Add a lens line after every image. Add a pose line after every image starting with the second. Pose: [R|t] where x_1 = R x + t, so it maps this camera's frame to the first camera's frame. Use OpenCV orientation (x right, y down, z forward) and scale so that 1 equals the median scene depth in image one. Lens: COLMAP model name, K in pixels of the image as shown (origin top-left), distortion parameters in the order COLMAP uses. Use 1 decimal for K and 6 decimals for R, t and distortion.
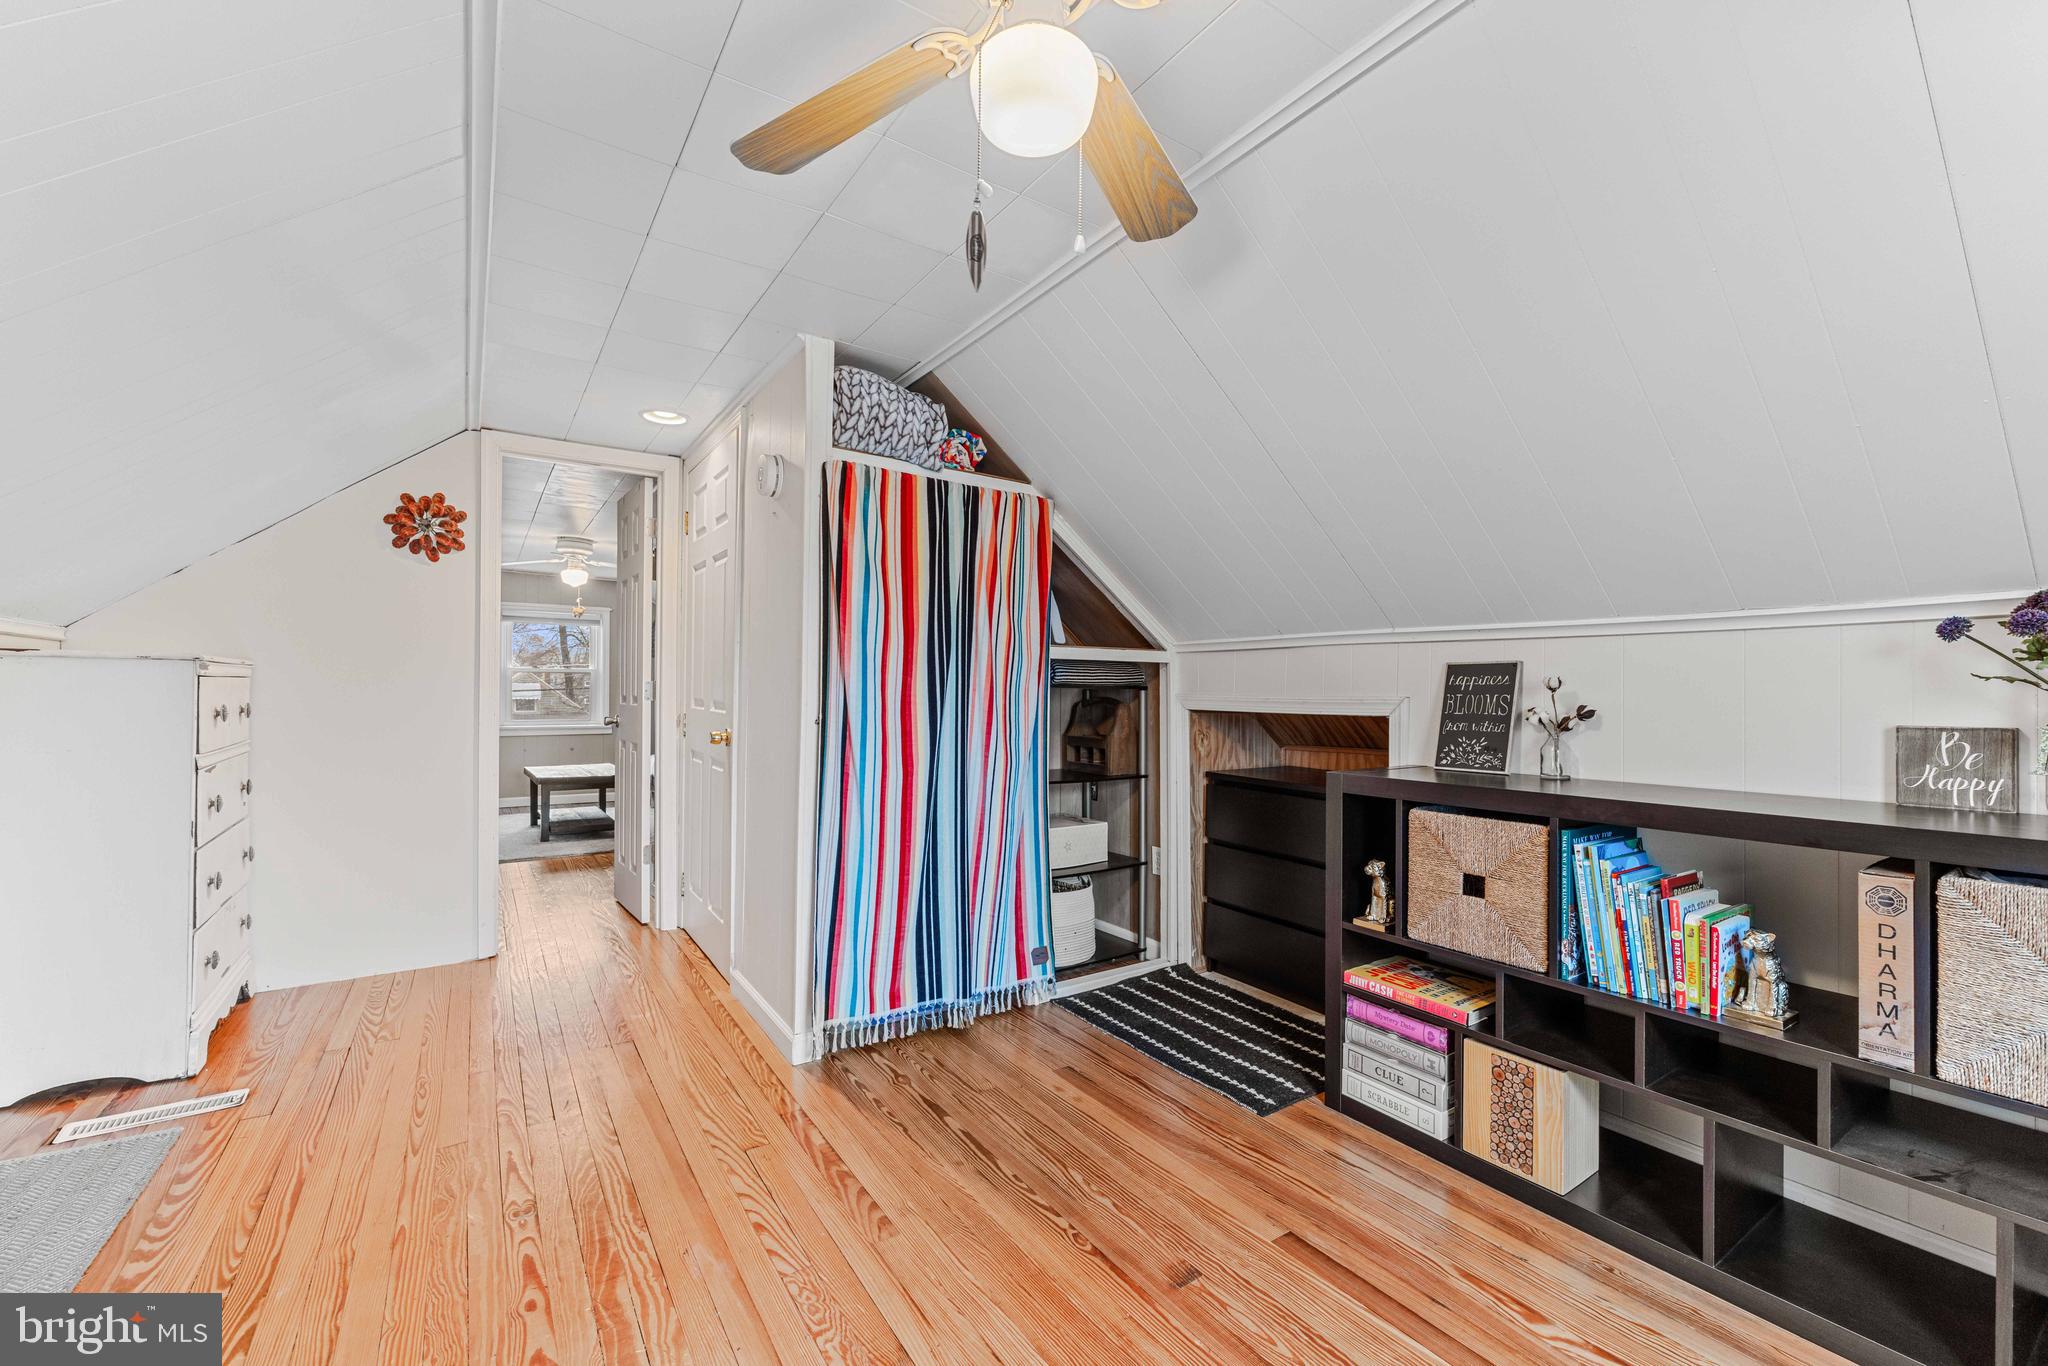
lens RADIAL K [[832.3, 0, 1018.2], [0, 832.3, 683.5], [0, 0, 1]] dist [0.000479, 0.000016]
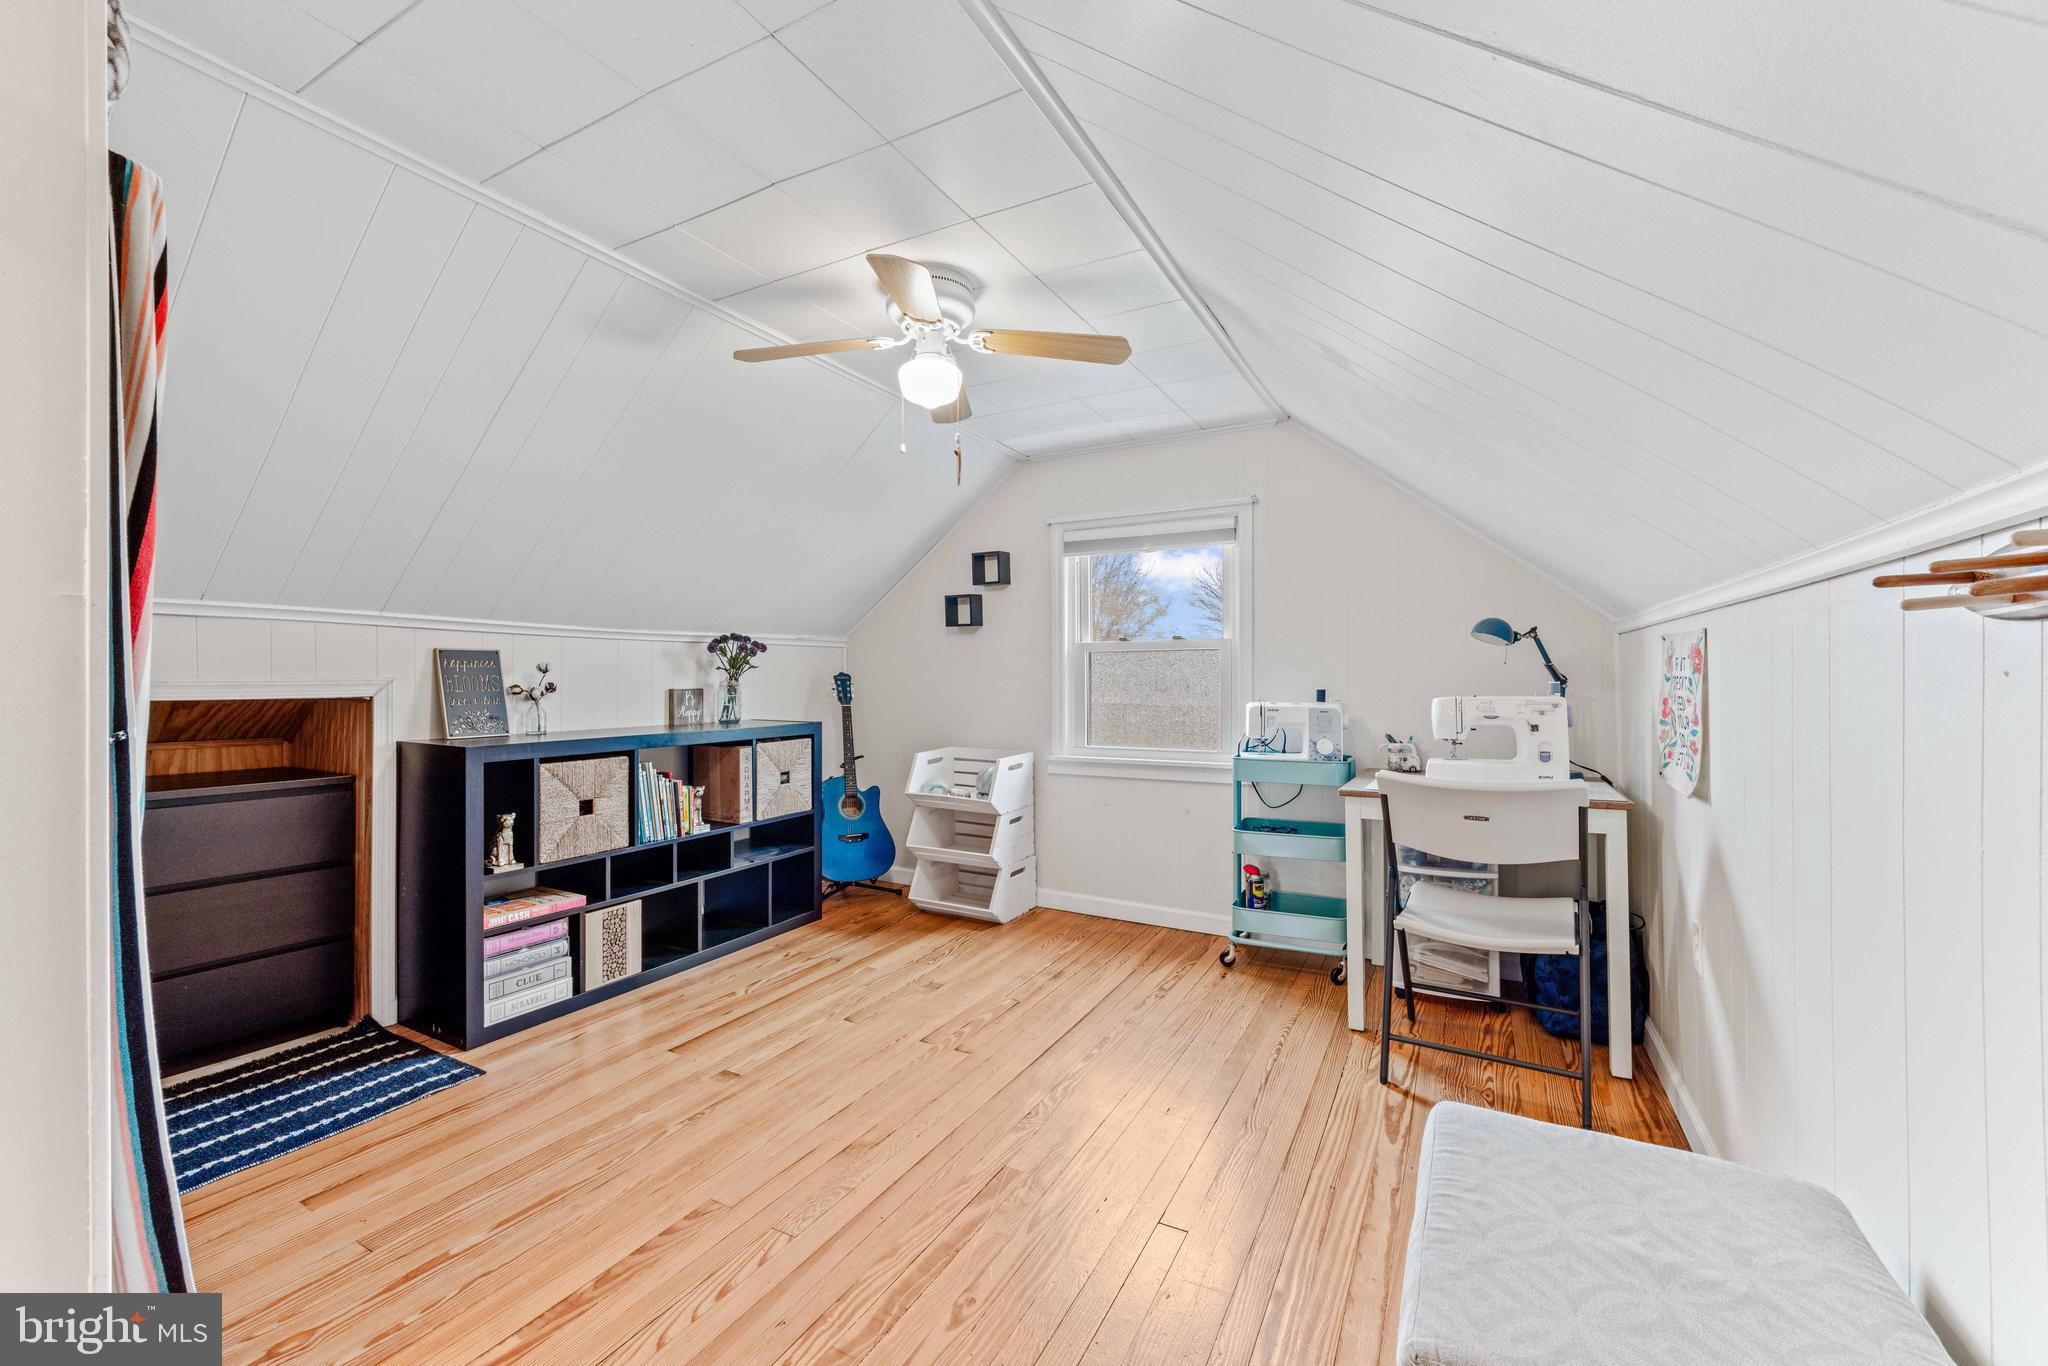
lens RADIAL K [[832.3, 0, 1018.3], [0, 832.3, 678.5], [0, 0, 1]] dist [0.000479, 0.000016]
pose [[-0.463486, -0.009459, 0.886054, -1.071353], [-0.013907, 0.999898, 0.003399, 0.003091], [-0.885995, -0.010747, -0.463570, 0.998834]]
